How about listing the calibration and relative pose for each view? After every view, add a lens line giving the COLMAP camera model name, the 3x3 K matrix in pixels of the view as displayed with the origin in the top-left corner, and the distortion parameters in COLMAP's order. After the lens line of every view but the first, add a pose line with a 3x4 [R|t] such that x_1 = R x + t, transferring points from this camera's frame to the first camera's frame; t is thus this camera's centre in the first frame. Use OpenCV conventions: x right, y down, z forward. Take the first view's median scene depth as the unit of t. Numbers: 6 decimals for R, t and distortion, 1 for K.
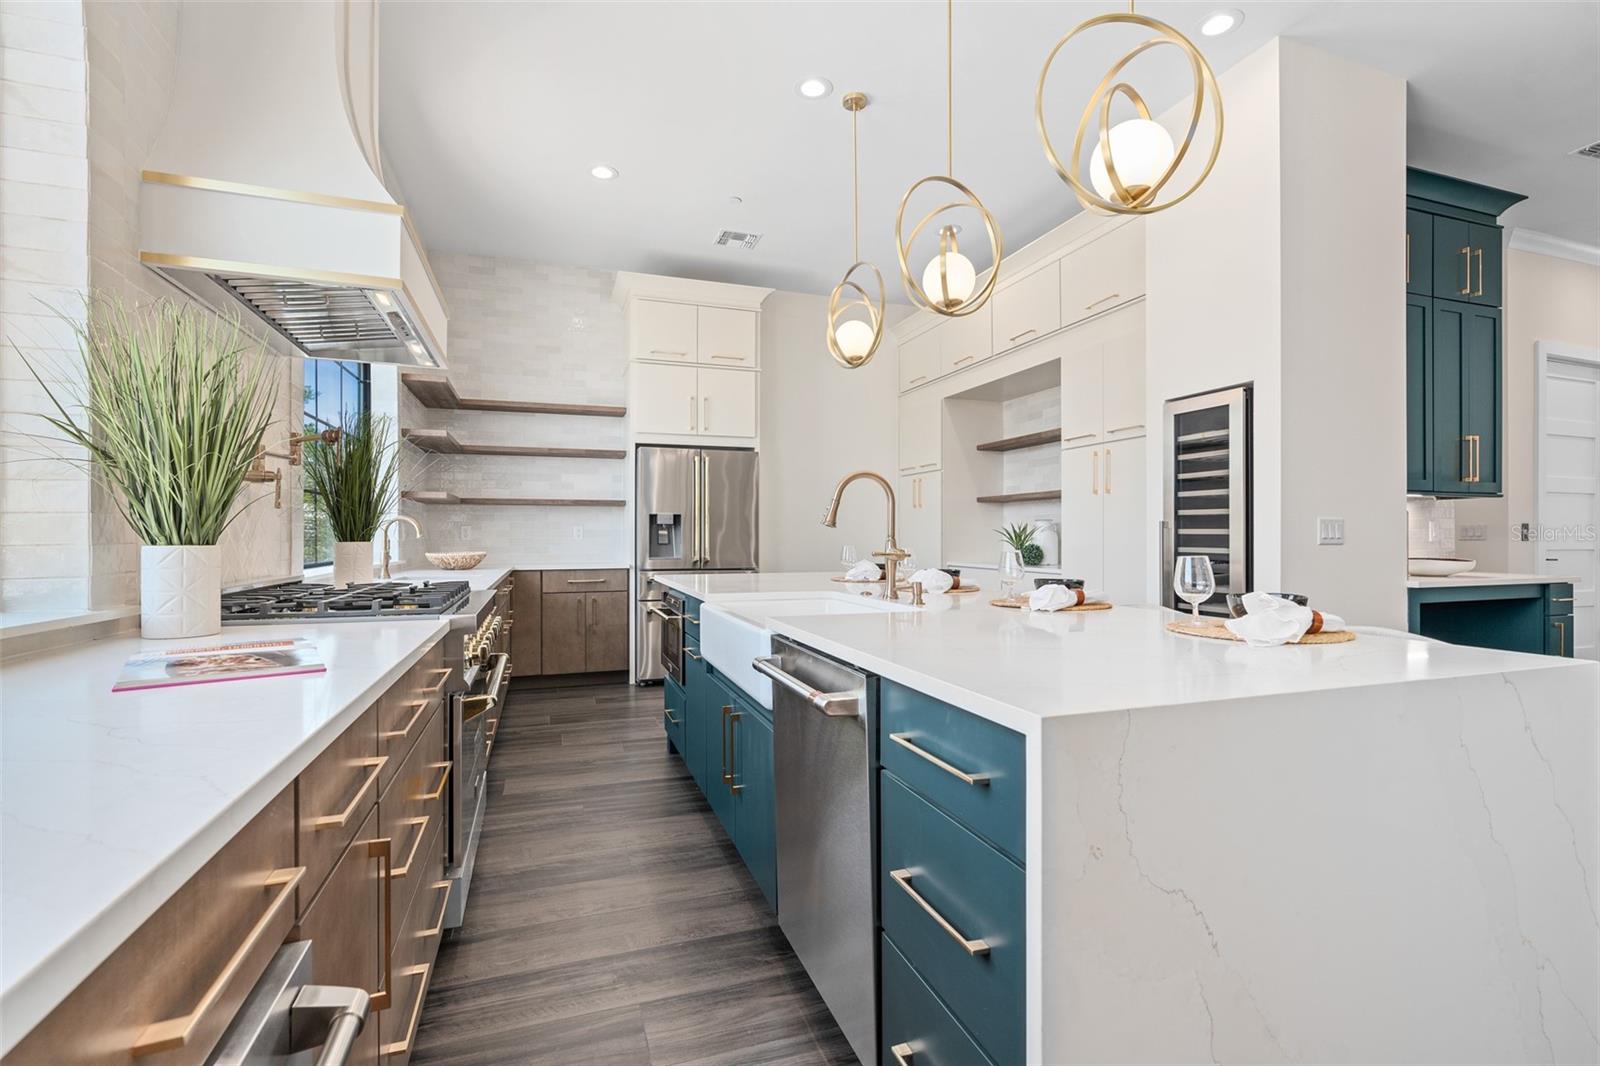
lens RADIAL K [[722.5, 0, 800.0], [0, 722.5, 533.0], [0, 0, 1]] dist [0.001317, 0.000384]
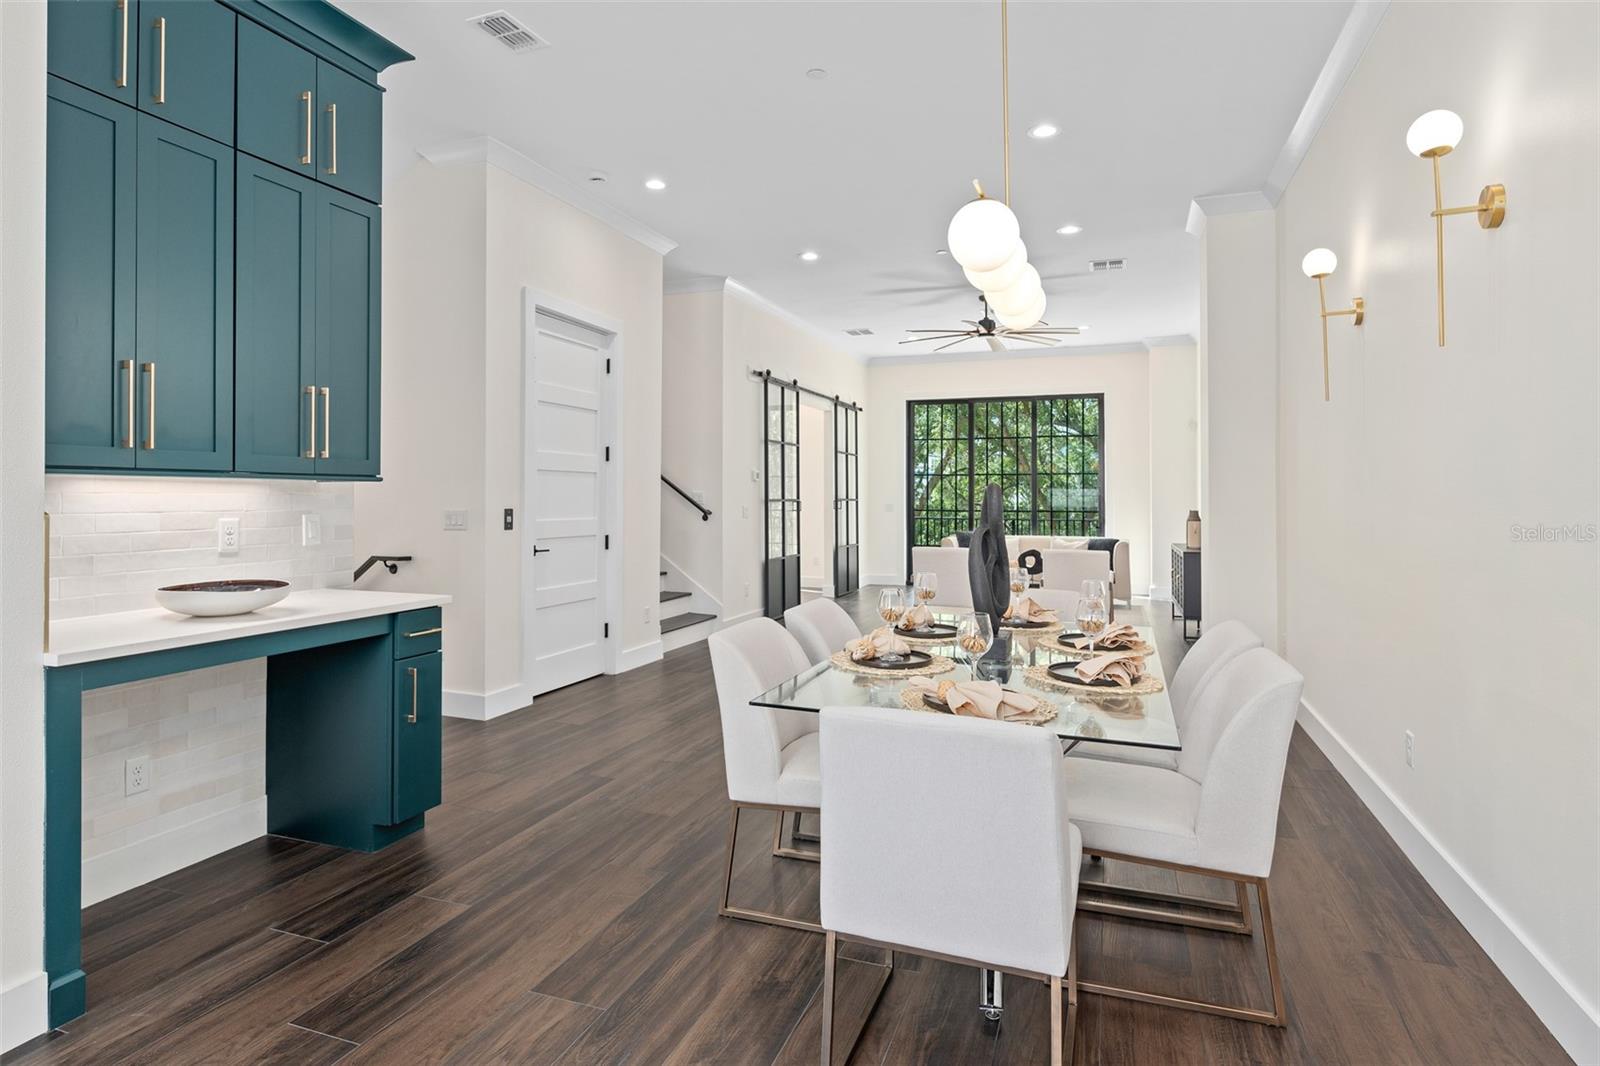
lens RADIAL K [[846.5, 0, 800.4], [0, 846.5, 489.5], [0, 0, 1]] dist [-0.001500, -0.000252]
pose [[0.638940, 0.002207, 0.769253, 0.608496], [0.001952, 0.999988, -0.004491, -0.037287], [-0.769254, 0.004371, 0.638928, 0.182787]]
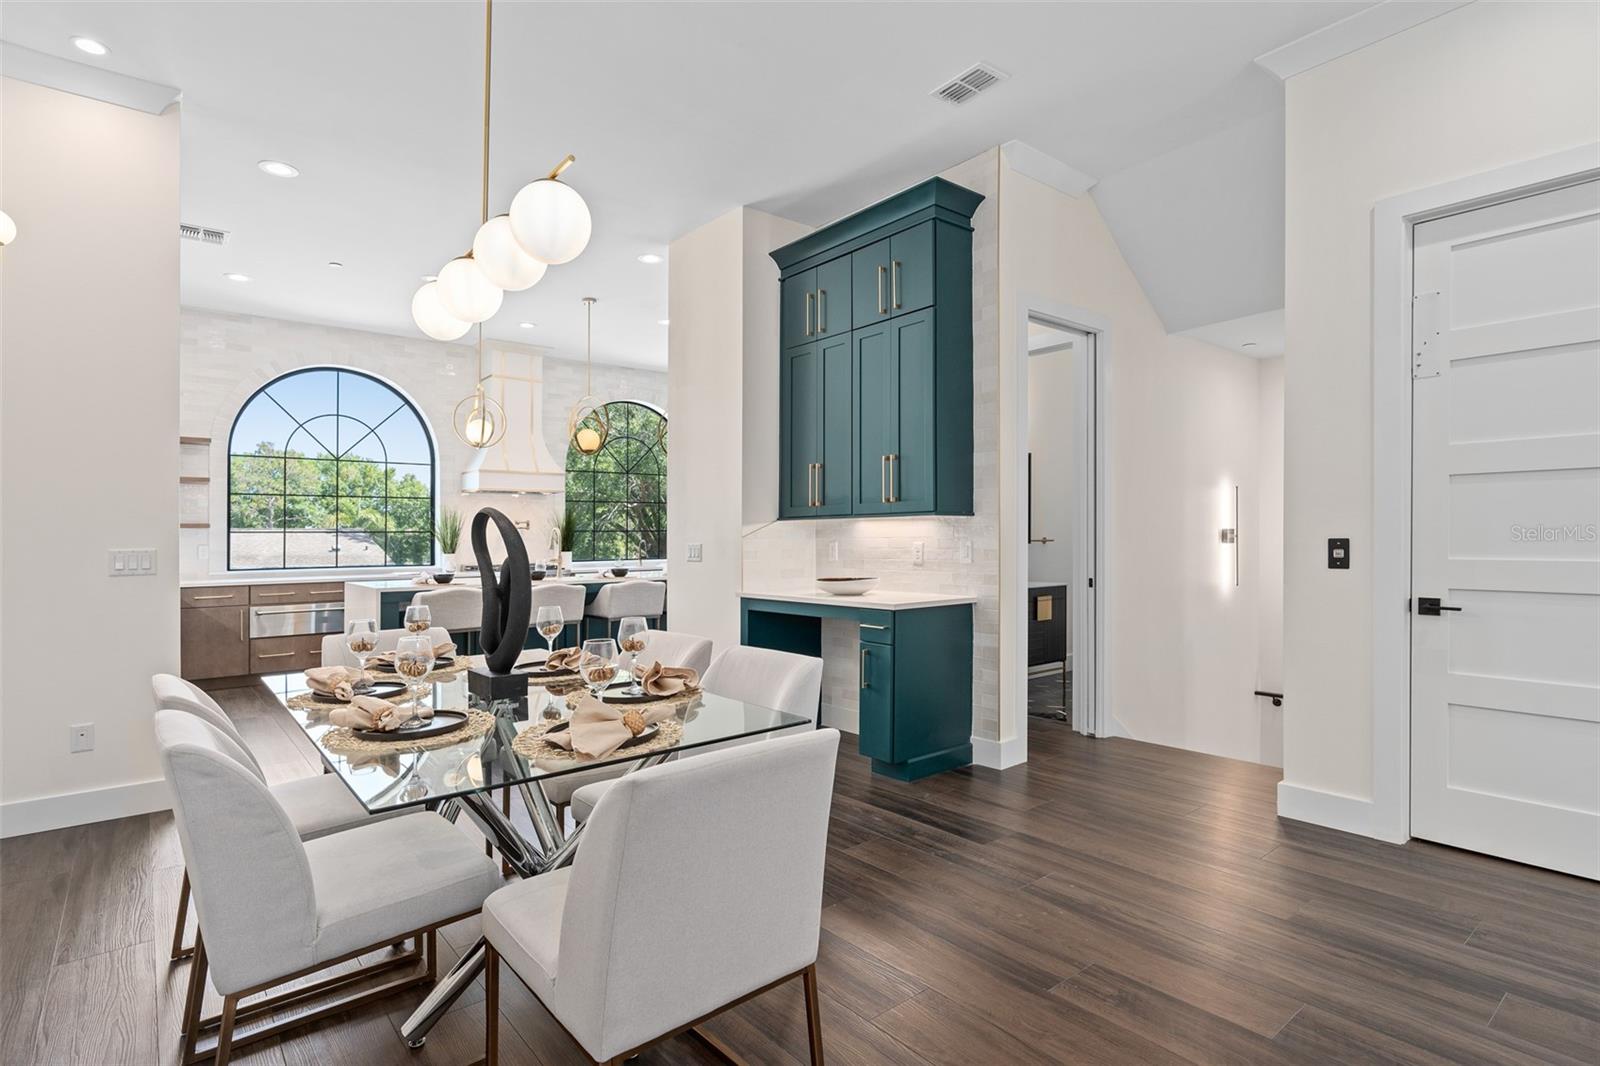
lens RADIAL K [[778.0, 0, 800.0], [0, 778.0, 533.0], [0, 0, 1]] dist [-0.002207, -0.000313]
pose [[0.360056, -0.012966, -0.932840, 1.784838], [0.011455, 0.999889, -0.009477, -0.020343], [0.932860, -0.007274, 0.360165, 0.489687]]
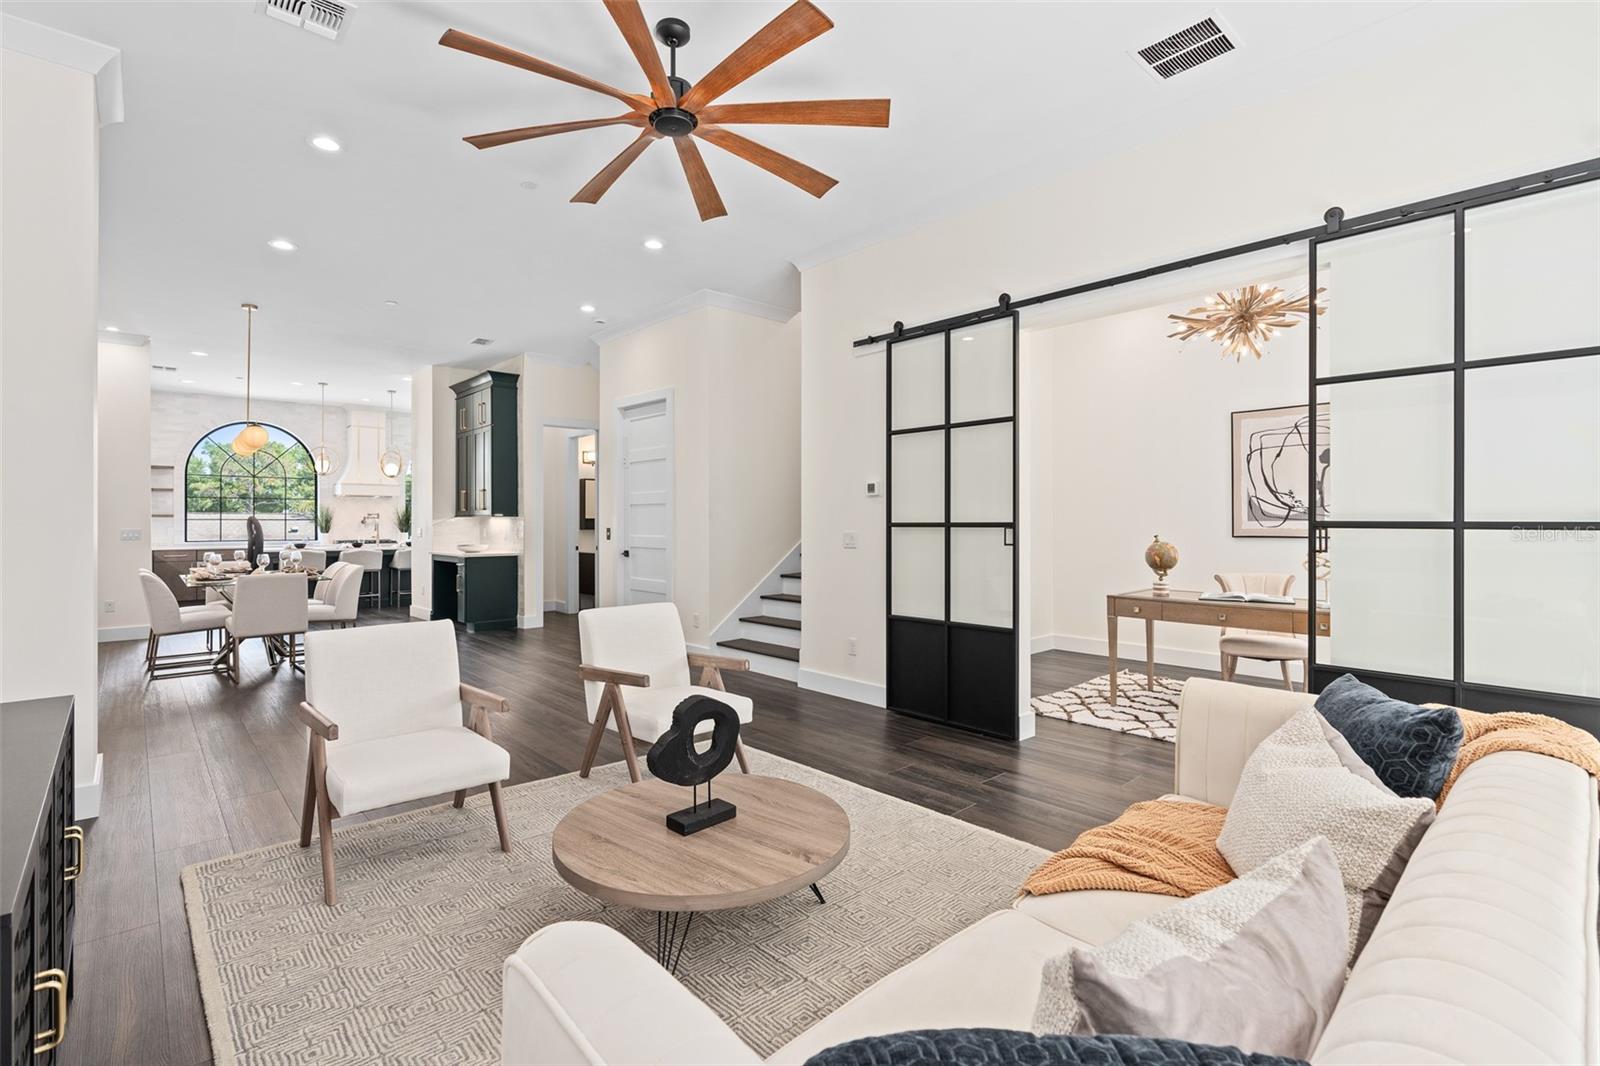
lens RADIAL K [[736.6, 0, 800.0], [0, 736.6, 533.0], [0, 0, 1]] dist [0.000125, 0.000199]
pose [[0.390516, 0.008279, -0.920559, 3.189210], [0.003945, 0.999935, 0.010666, -0.021893], [0.920588, -0.007797, 0.390458, 0.974506]]
